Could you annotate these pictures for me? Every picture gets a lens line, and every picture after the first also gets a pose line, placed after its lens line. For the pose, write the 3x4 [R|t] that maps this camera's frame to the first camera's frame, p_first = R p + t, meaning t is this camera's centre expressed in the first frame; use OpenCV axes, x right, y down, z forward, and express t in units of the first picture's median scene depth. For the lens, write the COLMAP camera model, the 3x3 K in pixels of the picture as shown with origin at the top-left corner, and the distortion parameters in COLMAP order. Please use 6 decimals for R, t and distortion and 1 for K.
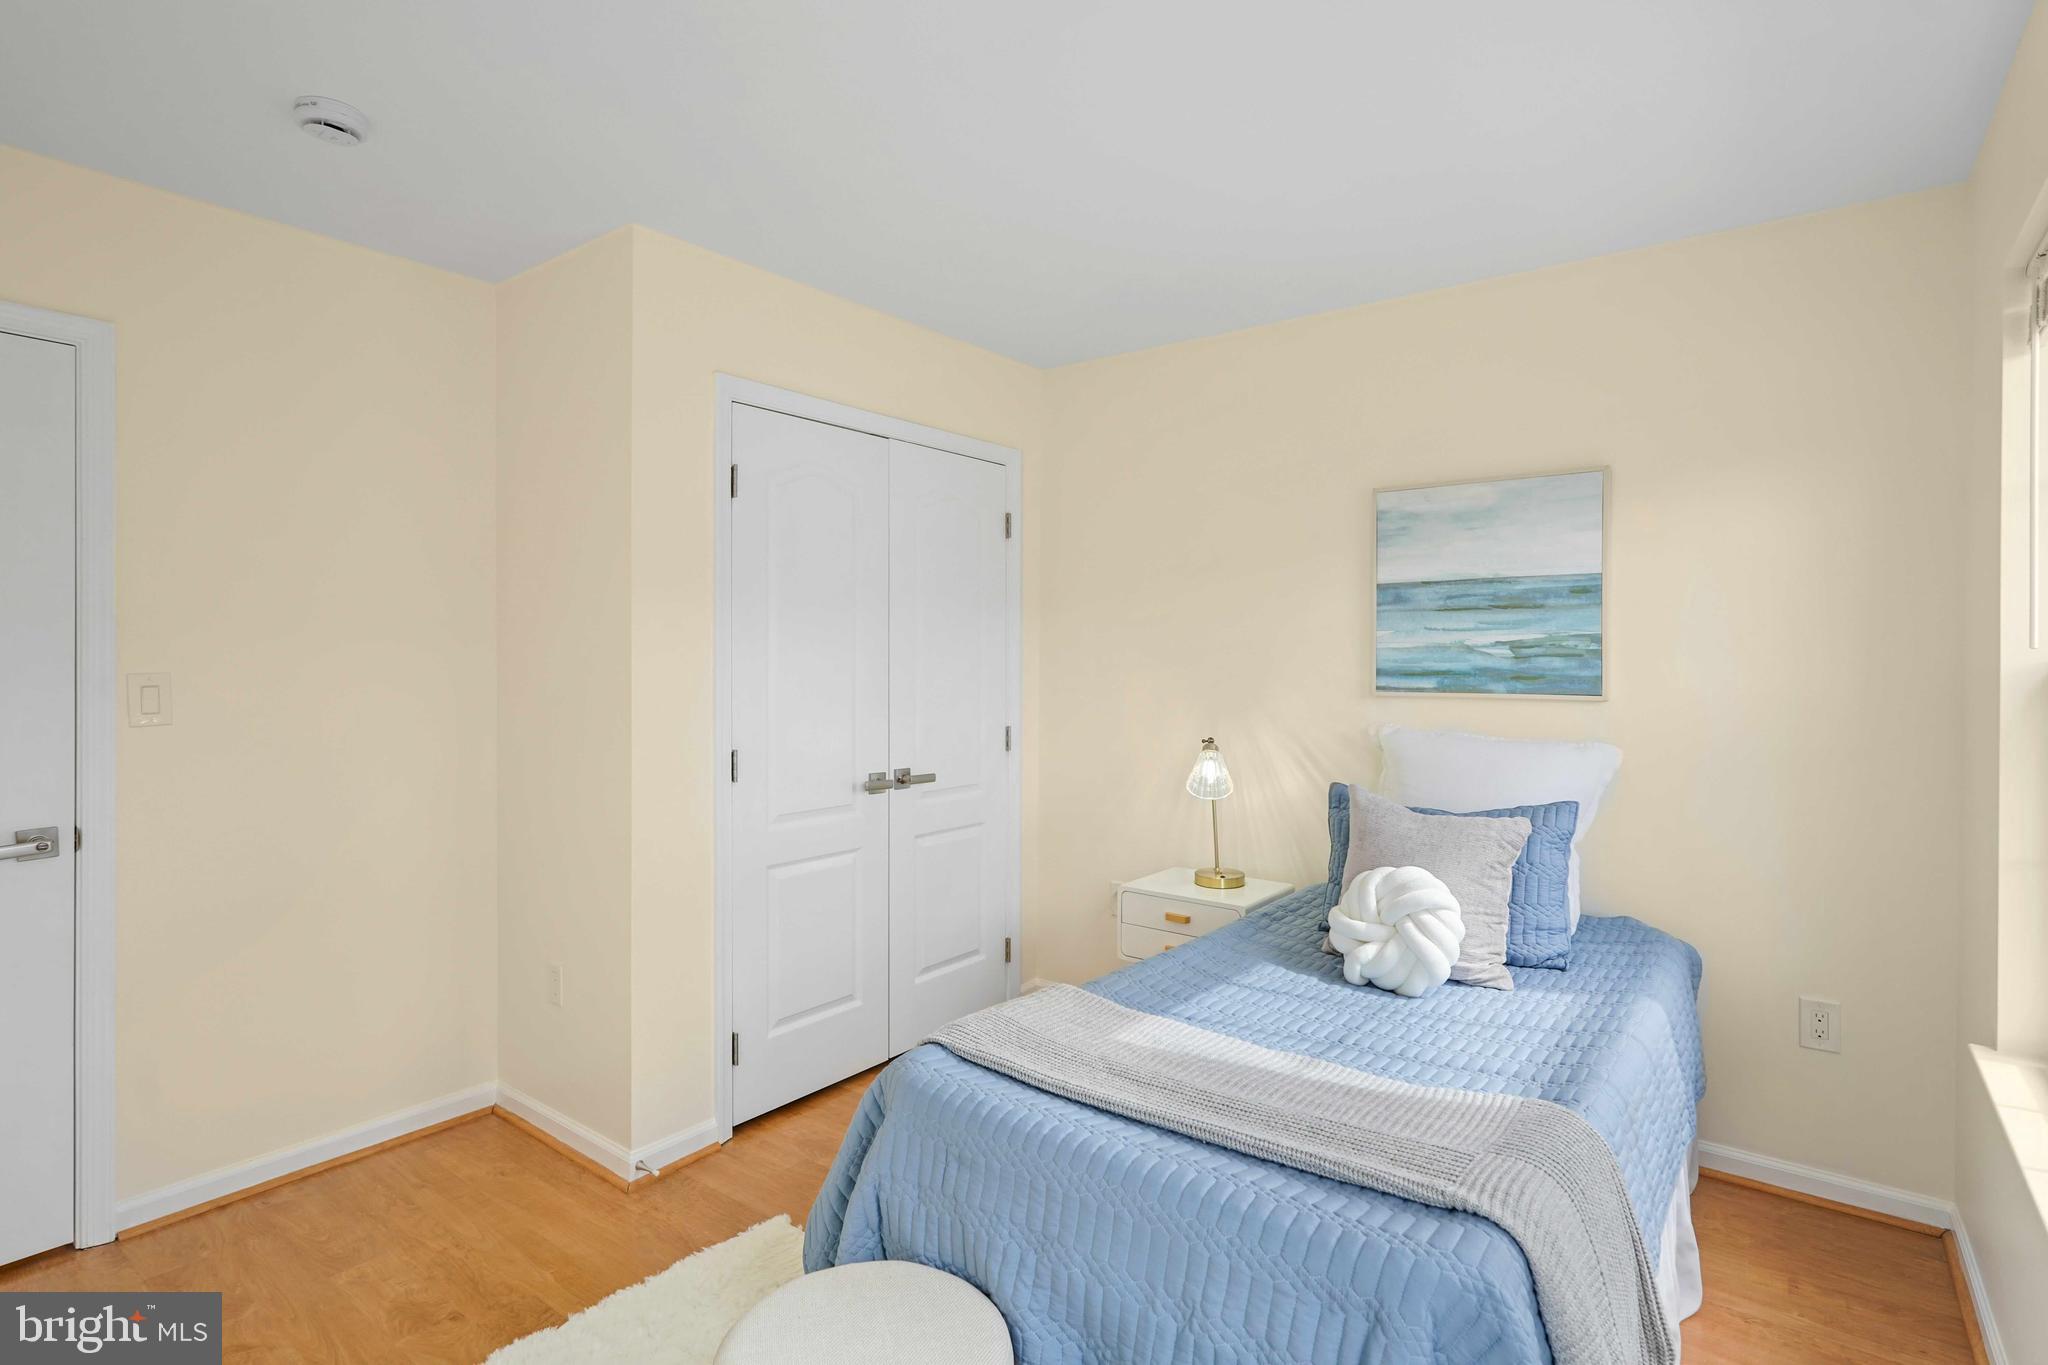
lens RADIAL K [[1042.8, 0, 1031.3], [0, 1042.8, 666.3], [0, 0, 1]] dist [0.004305, 0.000802]
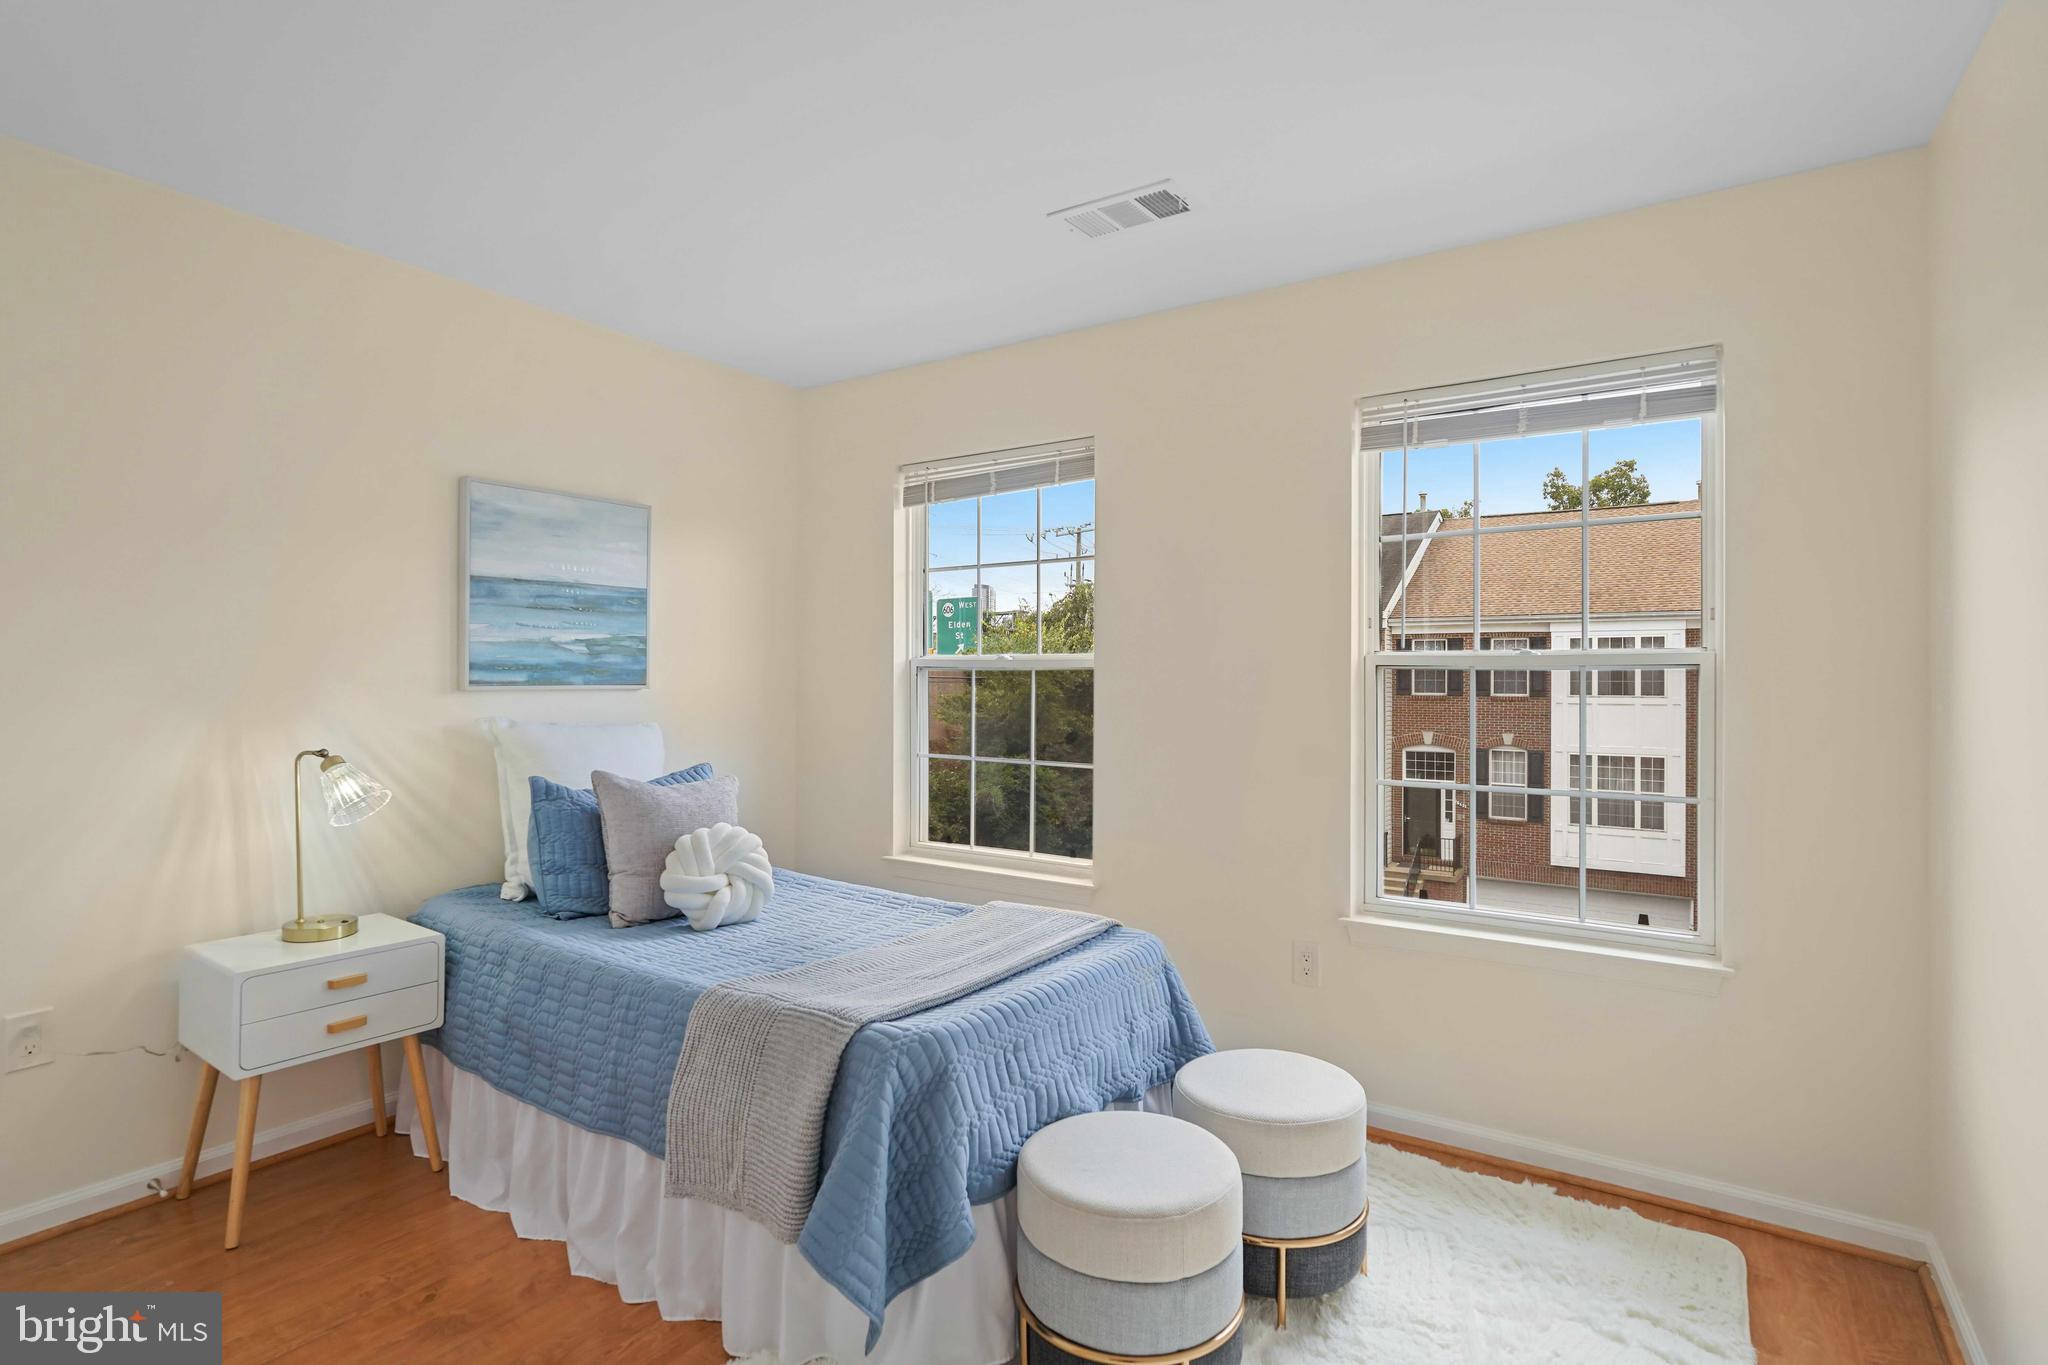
lens RADIAL K [[1042.8, 0, 1016.7], [0, 1042.8, 686.2], [0, 0, 1]] dist [0.004305, 0.000802]
pose [[-0.054399, -0.013510, 0.998428, -0.707560], [0.001250, 0.999907, 0.013598, 0.012260], [-0.998518, 0.001988, -0.054377, 0.578480]]
